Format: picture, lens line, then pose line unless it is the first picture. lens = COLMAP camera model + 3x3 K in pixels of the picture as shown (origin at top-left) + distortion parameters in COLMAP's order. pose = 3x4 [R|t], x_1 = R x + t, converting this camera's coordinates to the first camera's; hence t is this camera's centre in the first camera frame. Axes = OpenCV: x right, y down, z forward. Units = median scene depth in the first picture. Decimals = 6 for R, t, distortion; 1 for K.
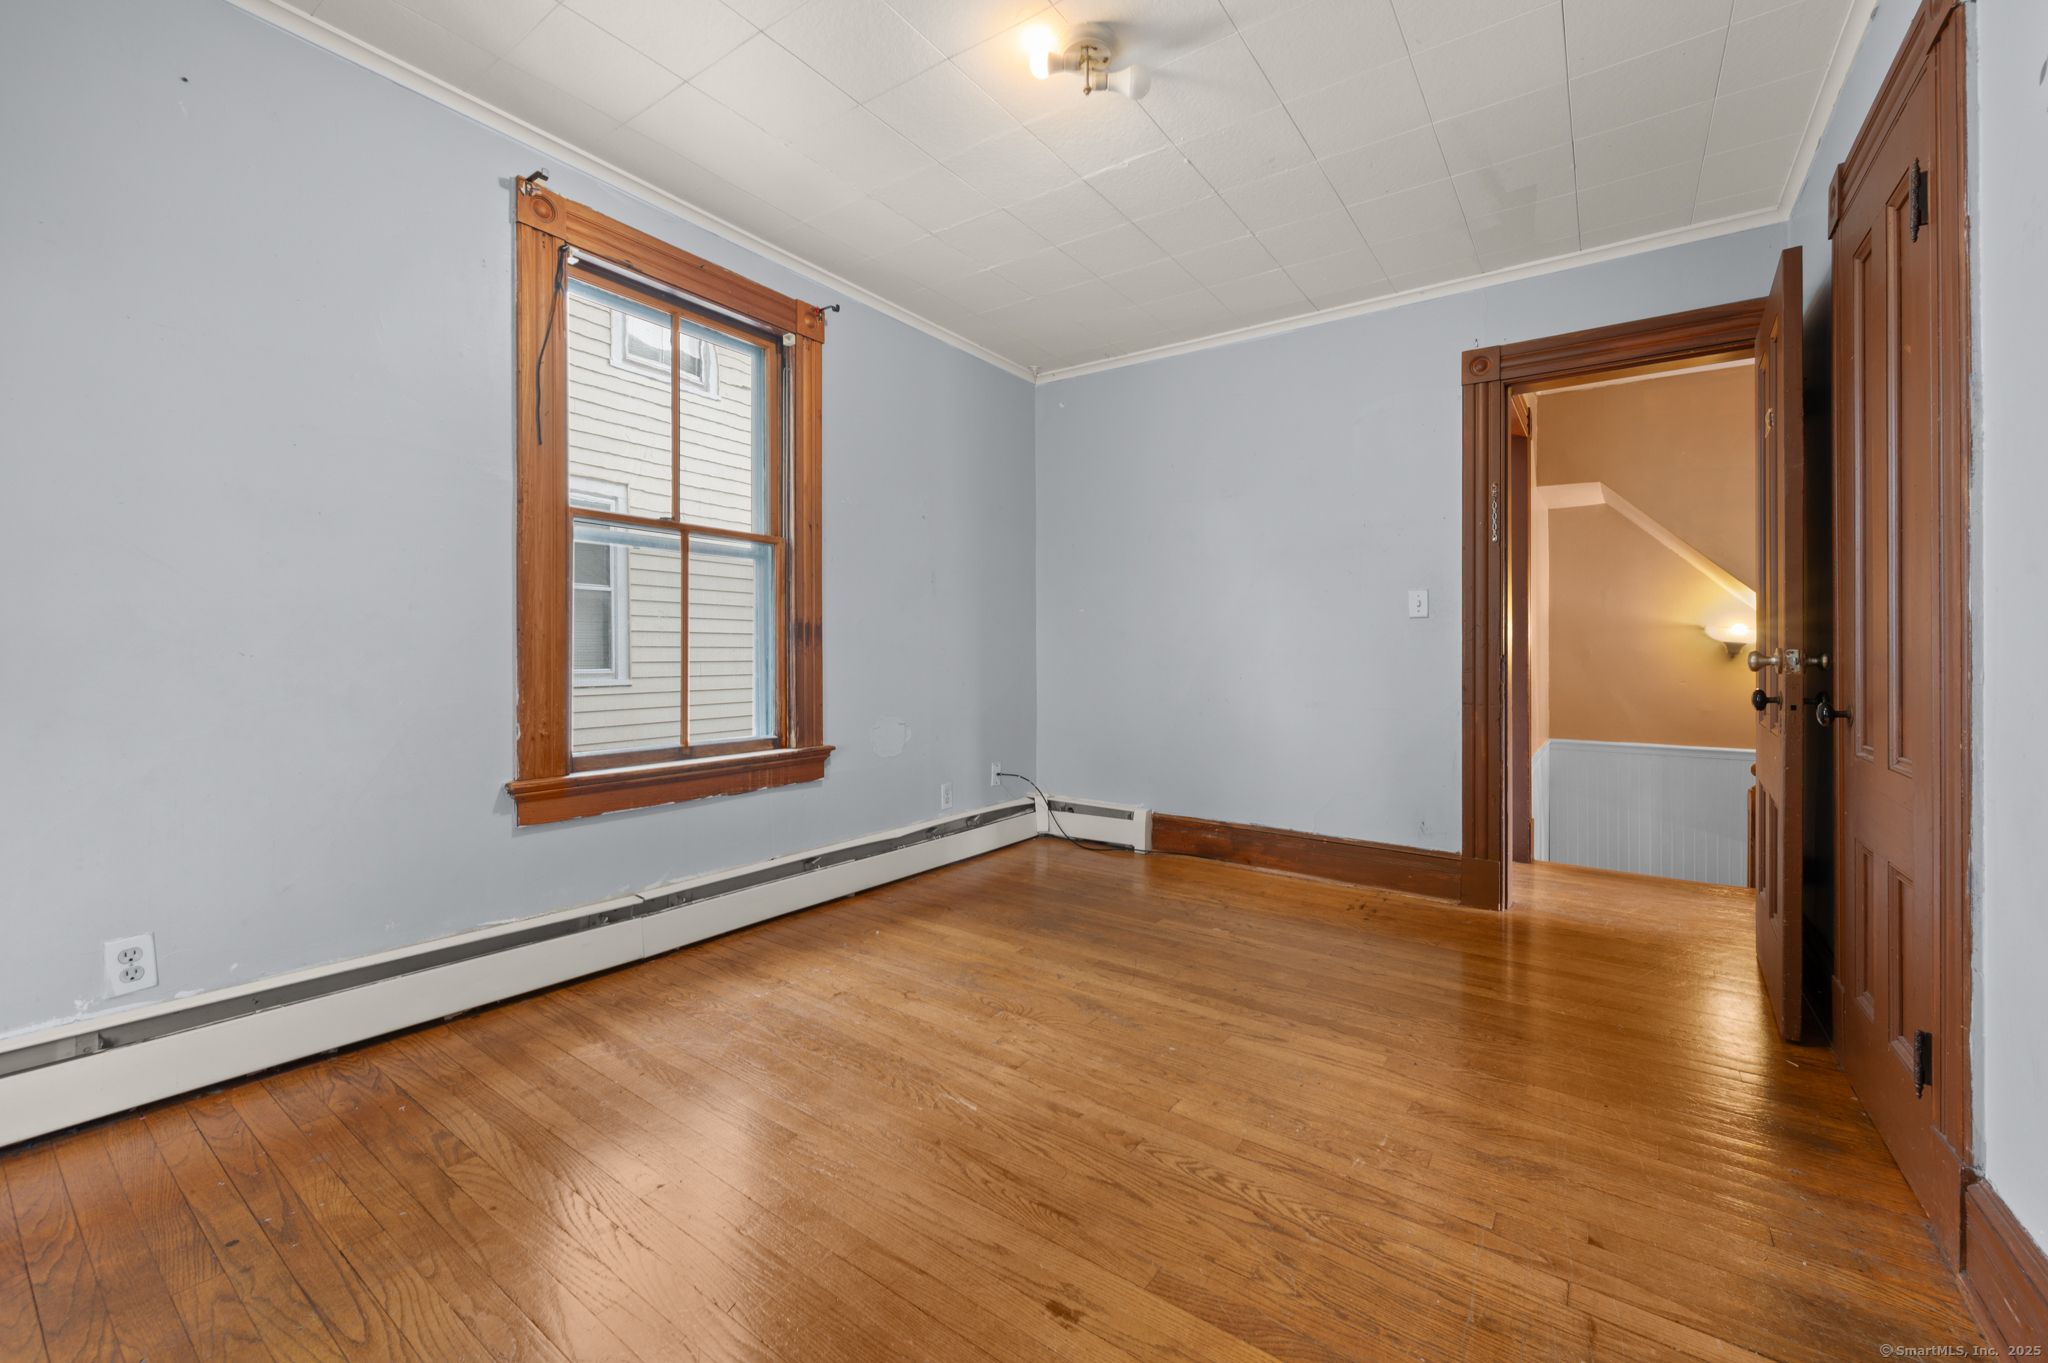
lens RADIAL K [[817.8, 0, 1038.5], [0, 817.8, 667.0], [0, 0, 1]] dist [-0.000027, 0.000153]
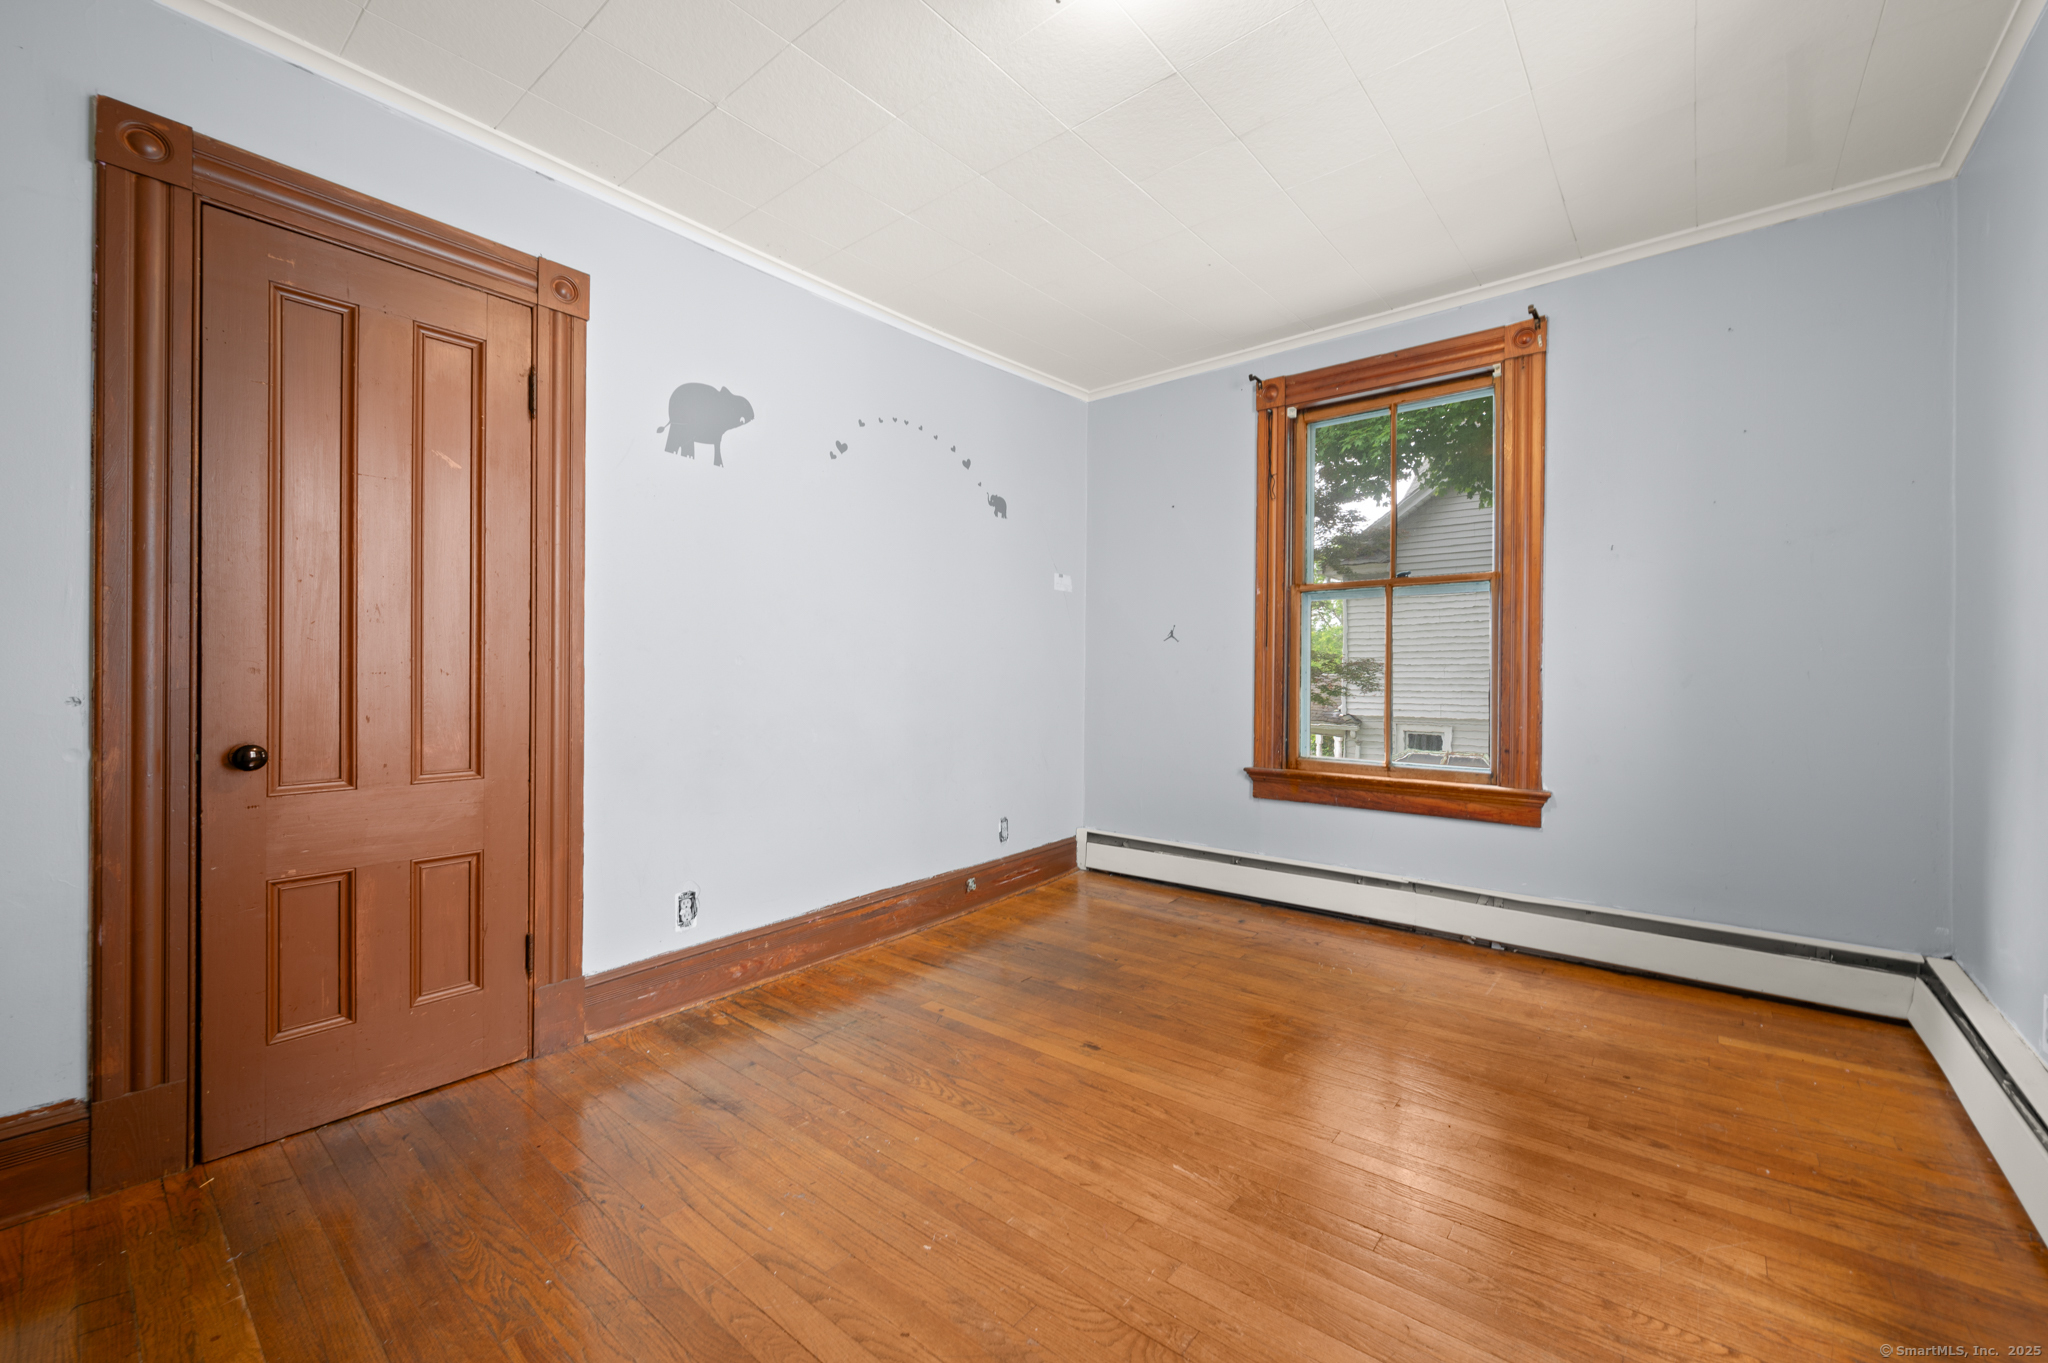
lens RADIAL K [[817.8, 0, 1038.5], [0, 817.8, 667.0], [0, 0, 1]] dist [-0.000027, 0.000153]
pose [[-0.997980, -0.005980, 0.063243, 0.027896], [-0.005704, 0.999973, 0.004542, -0.061502], [-0.063268, 0.004173, -0.997988, 2.128358]]
